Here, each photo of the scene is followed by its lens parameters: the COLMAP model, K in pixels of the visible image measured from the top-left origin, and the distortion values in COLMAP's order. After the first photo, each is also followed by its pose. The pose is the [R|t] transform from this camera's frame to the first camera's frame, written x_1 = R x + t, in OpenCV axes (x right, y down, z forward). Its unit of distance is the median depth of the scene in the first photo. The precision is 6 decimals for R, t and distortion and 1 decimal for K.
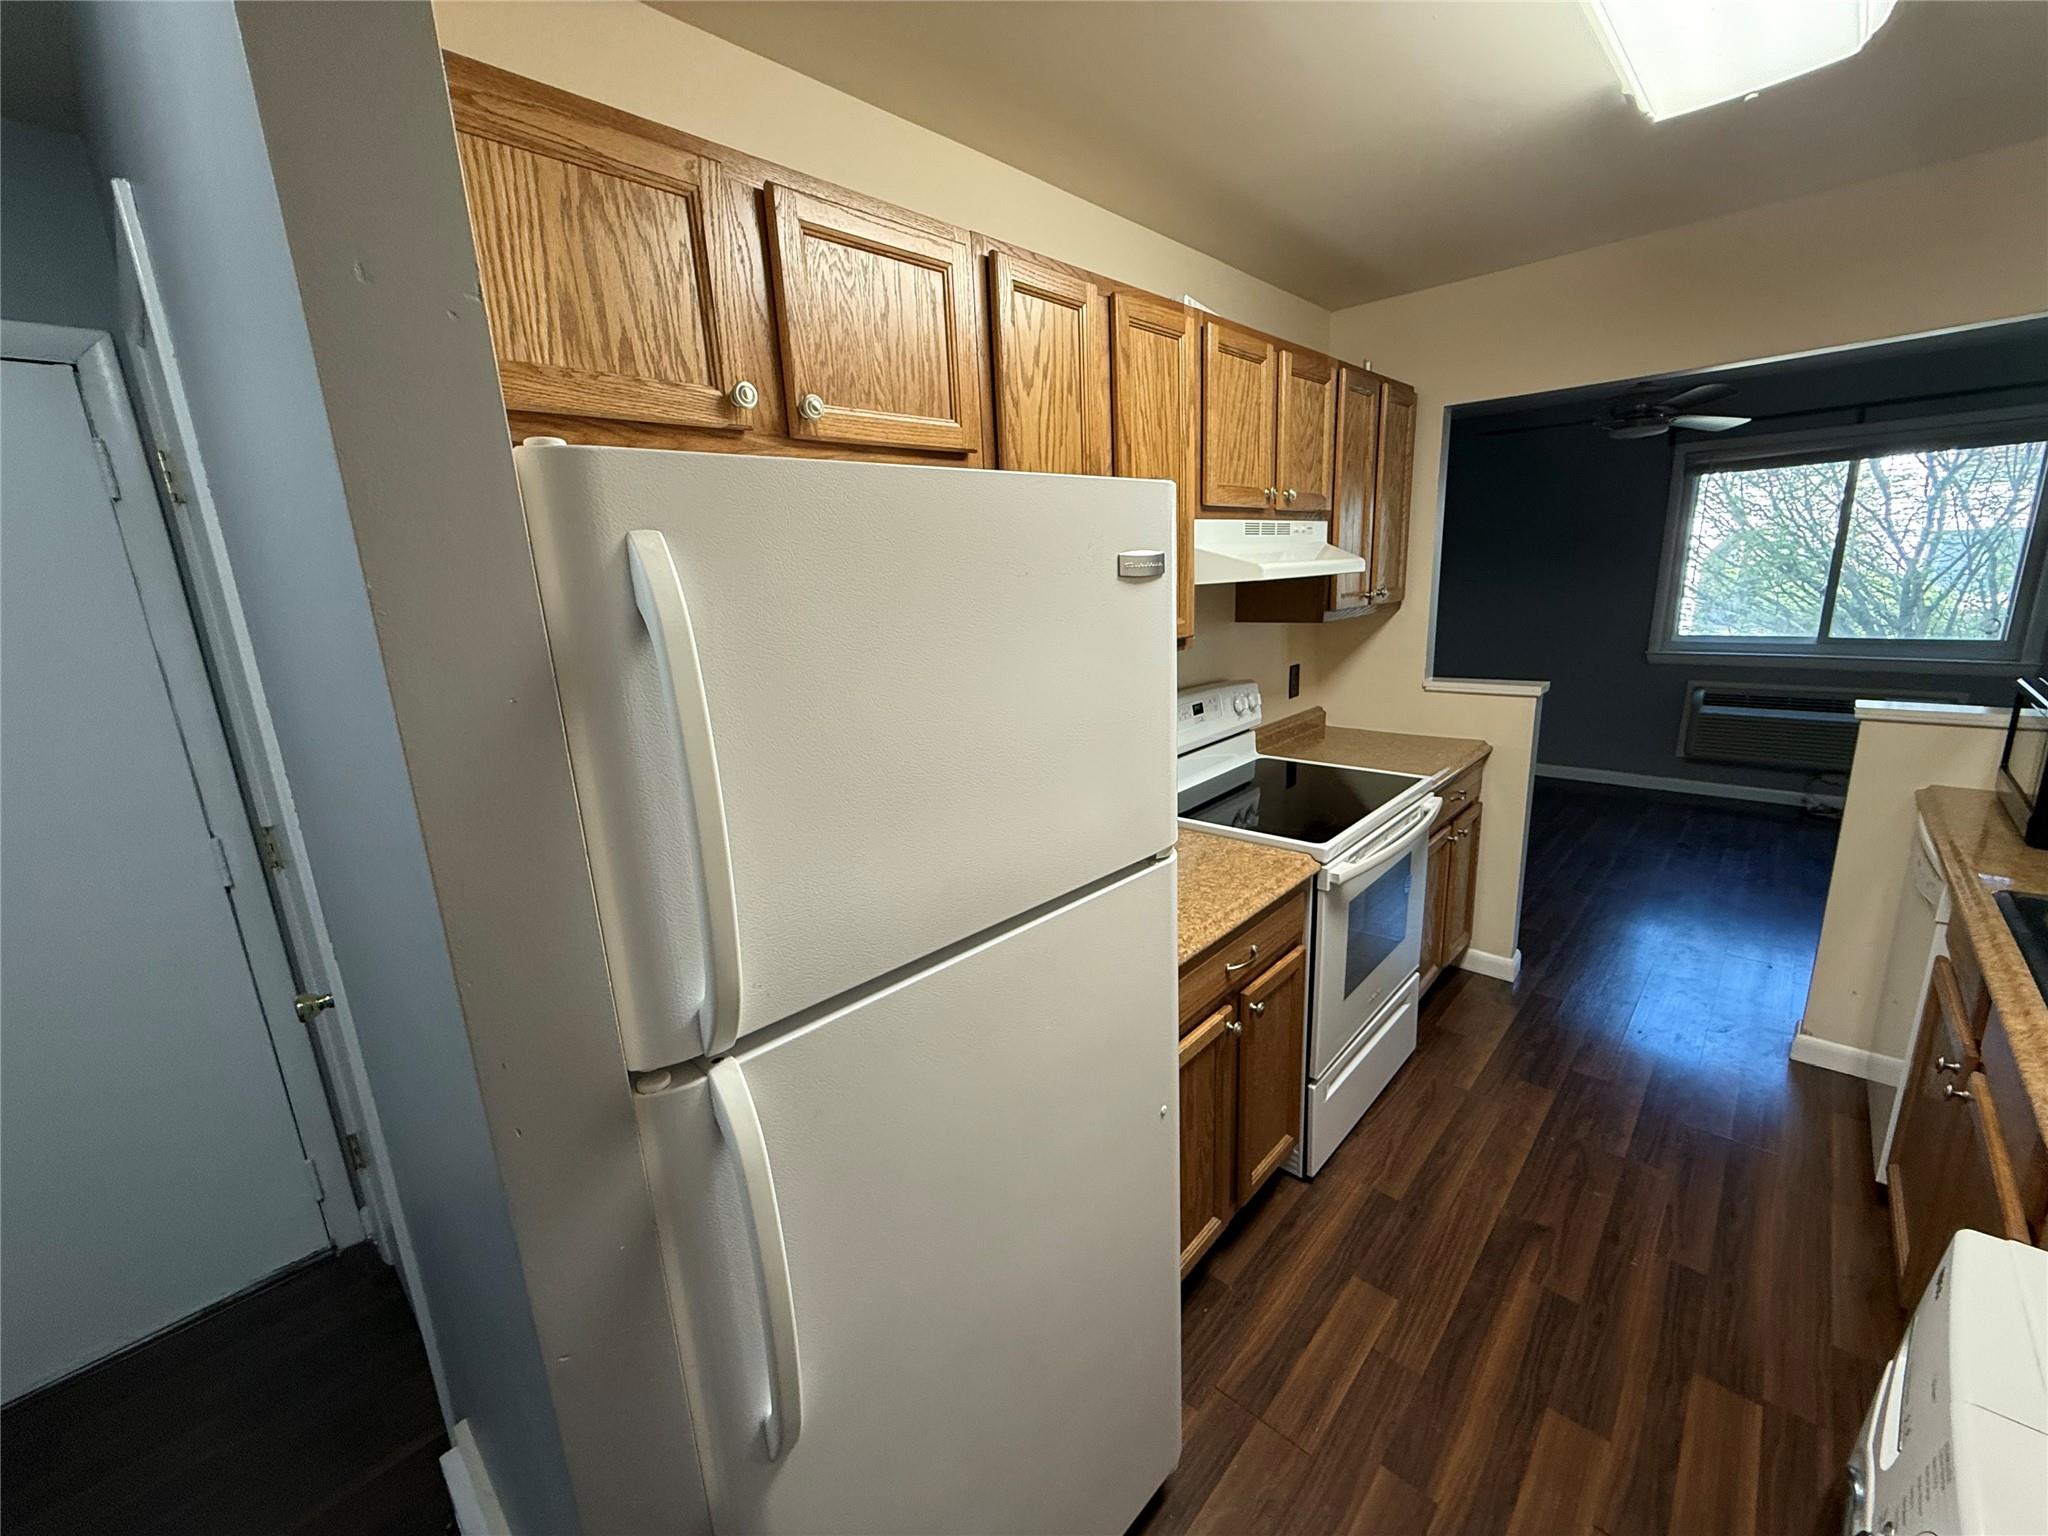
lens RADIAL K [[820.0, 0, 1014.8], [0, 820.0, 766.3], [0, 0, 1]] dist [0.000362, -0.000038]
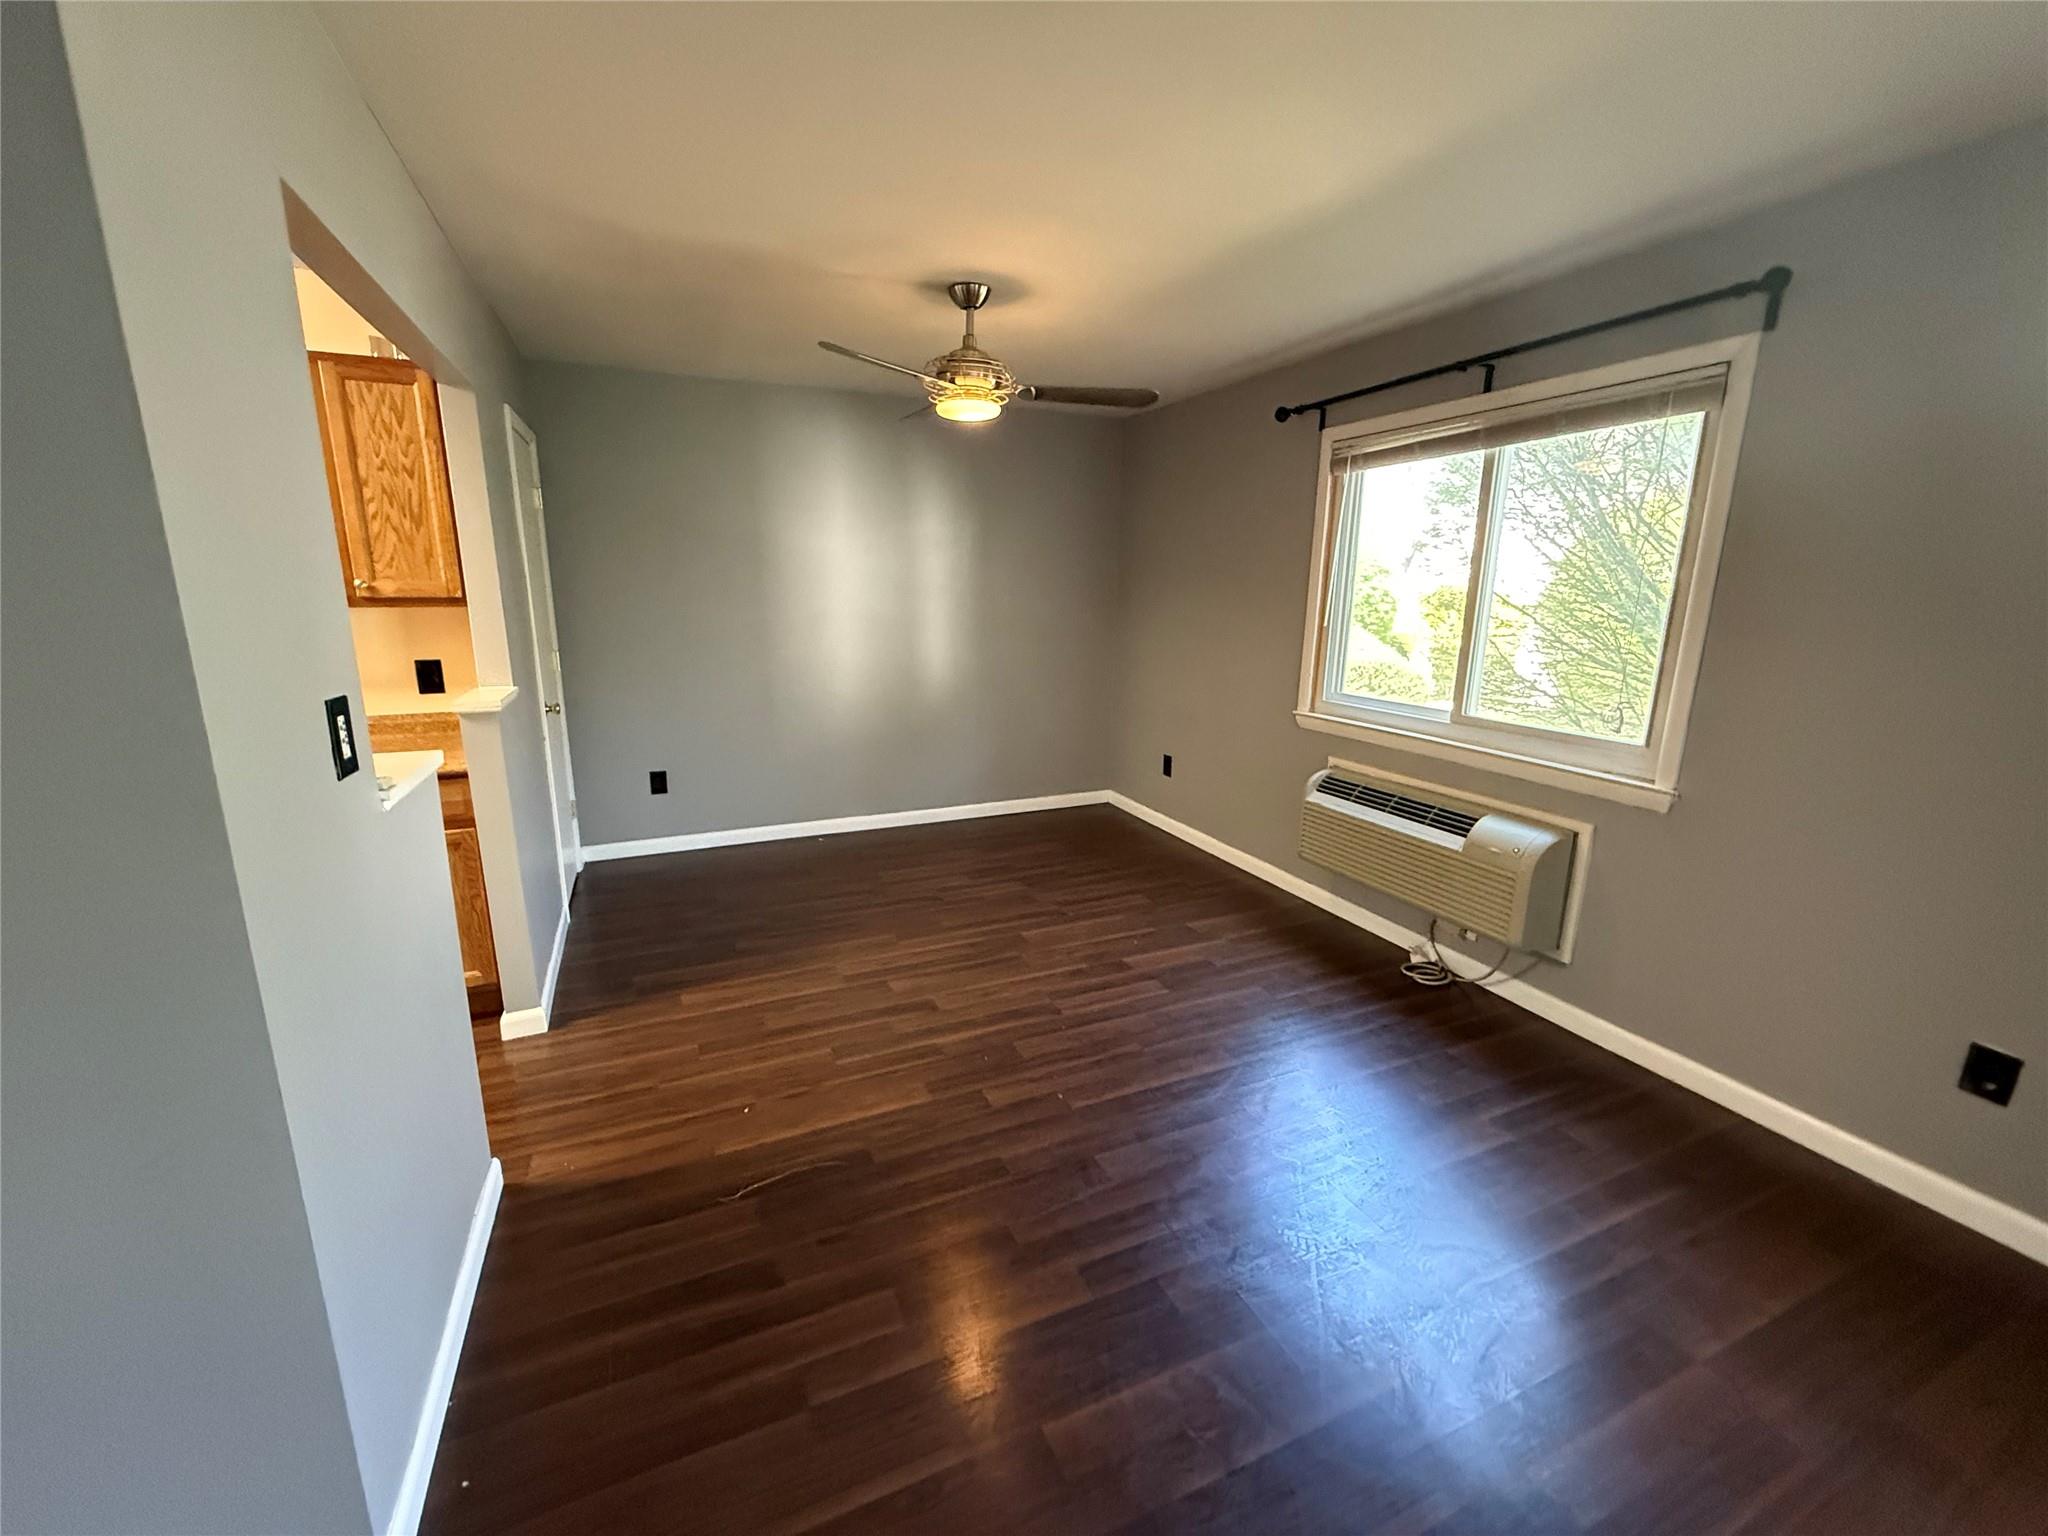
lens RADIAL K [[820.0, 0, 1014.8], [0, 820.0, 766.3], [0, 0, 1]] dist [0.000362, -0.000038]
pose [[0.920309, 0.142447, -0.364336, 1.793146], [-0.144972, 0.989222, 0.020565, -0.152744], [0.363339, 0.033892, 0.931040, 0.497614]]
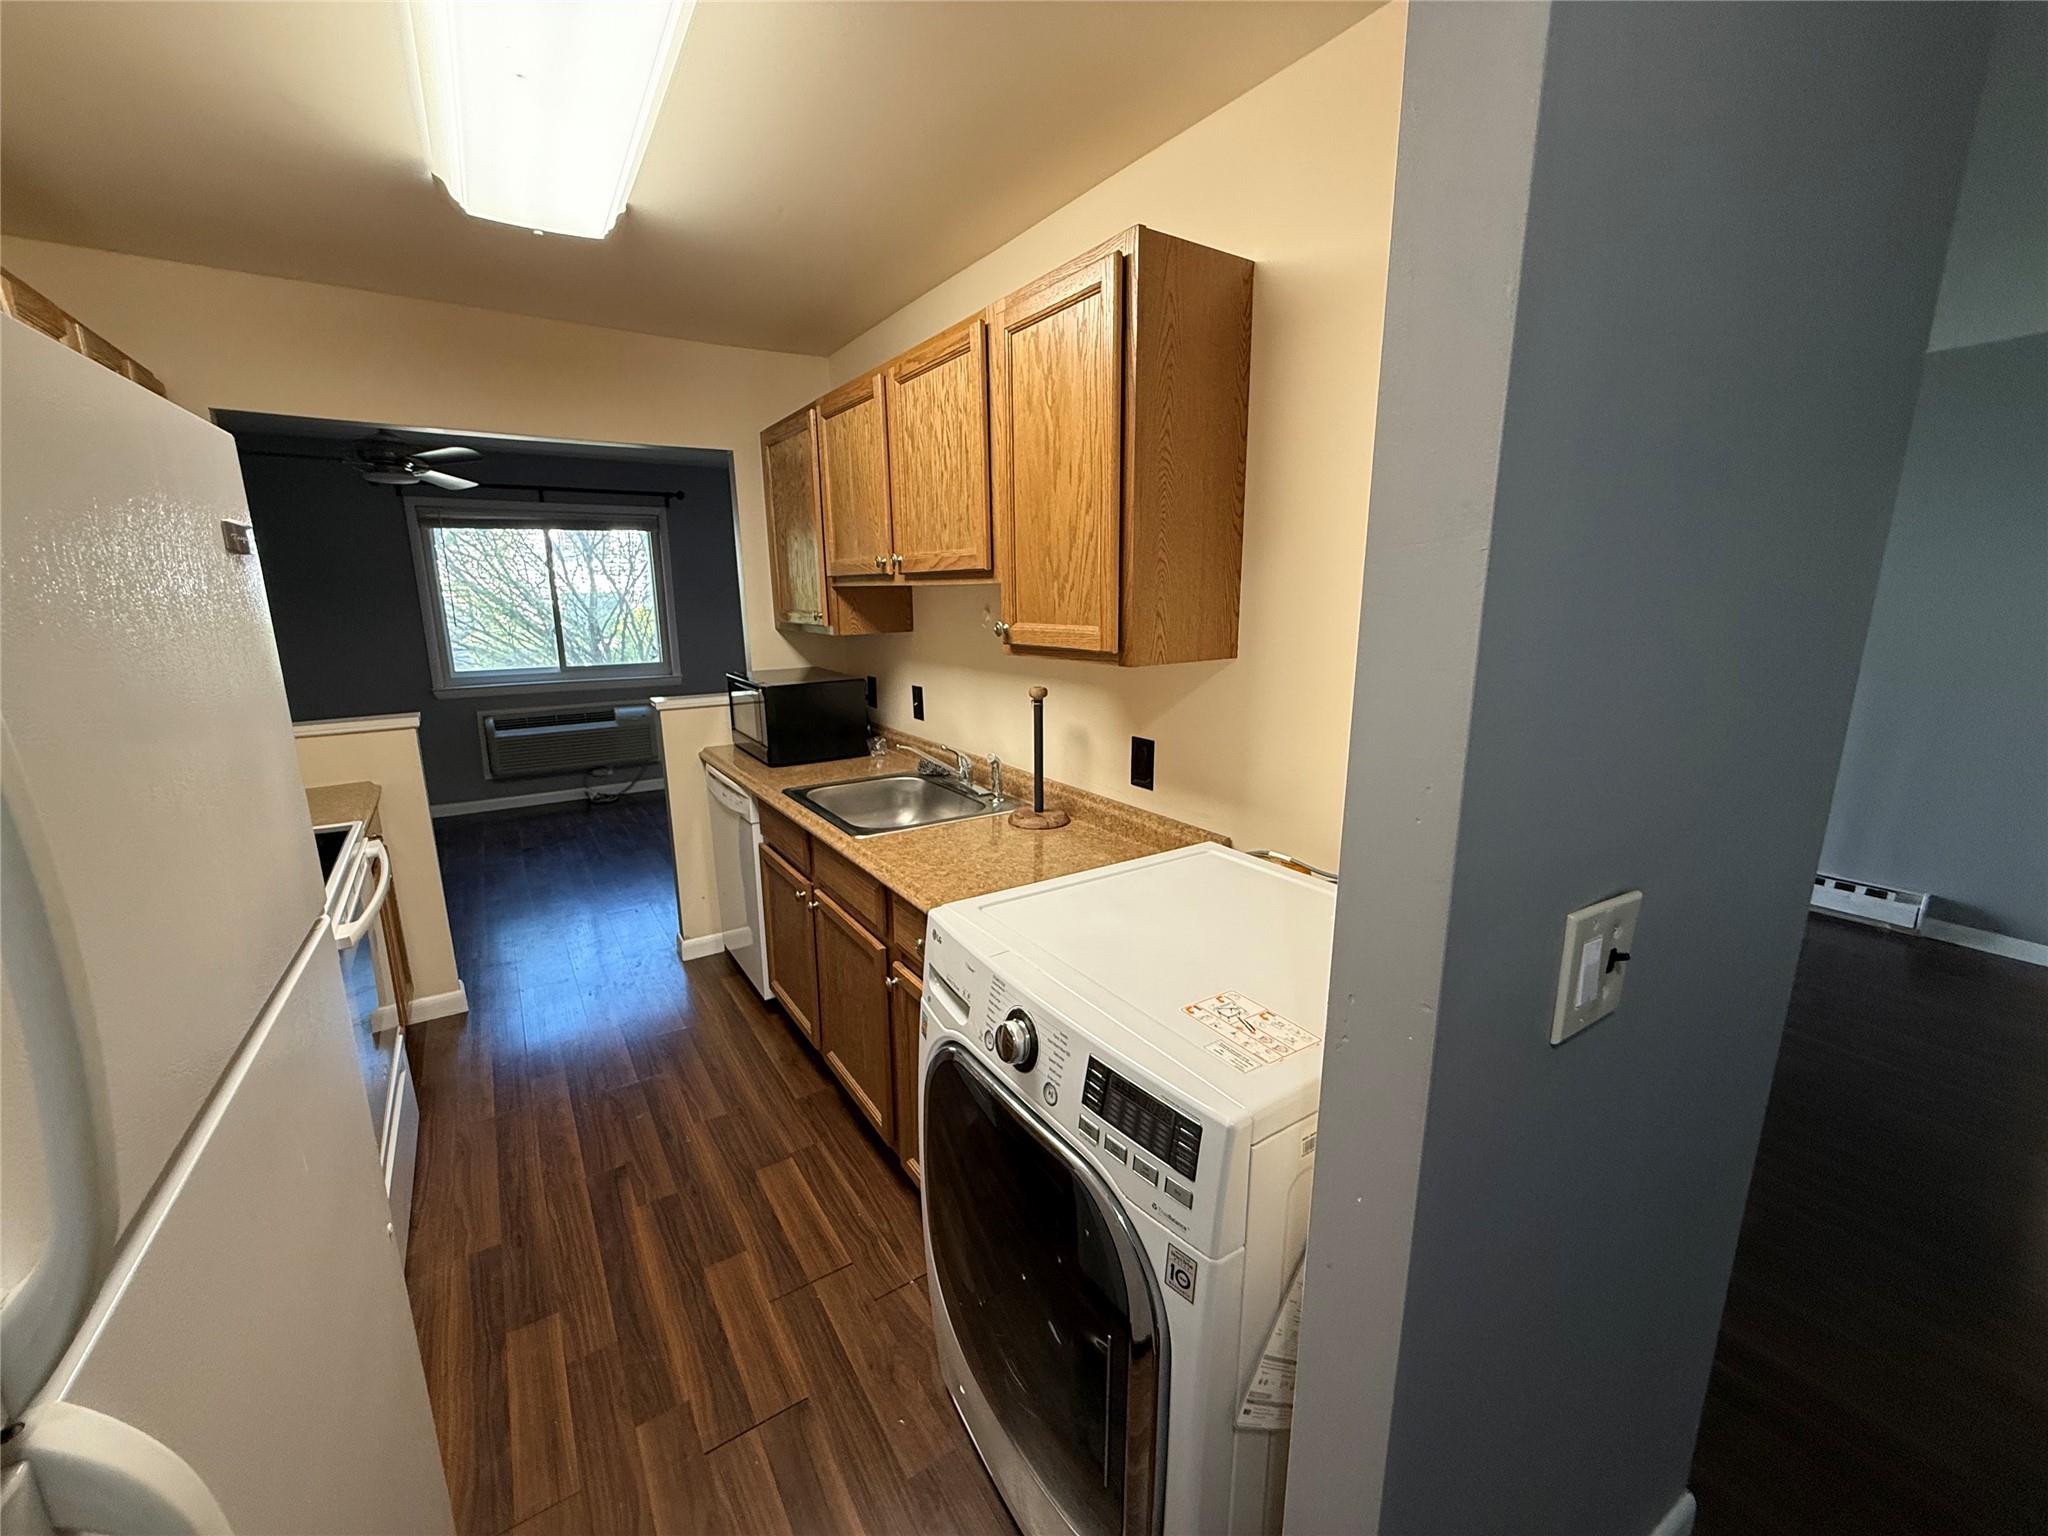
lens RADIAL K [[820.0, 0, 1014.8], [0, 820.0, 766.3], [0, 0, 1]] dist [0.000362, -0.000038]
pose [[0.233405, -0.163230, 0.958581, -0.188381], [0.222547, 0.968611, 0.110750, 0.014910], [-0.946570, 0.187480, 0.262405, 0.064529]]
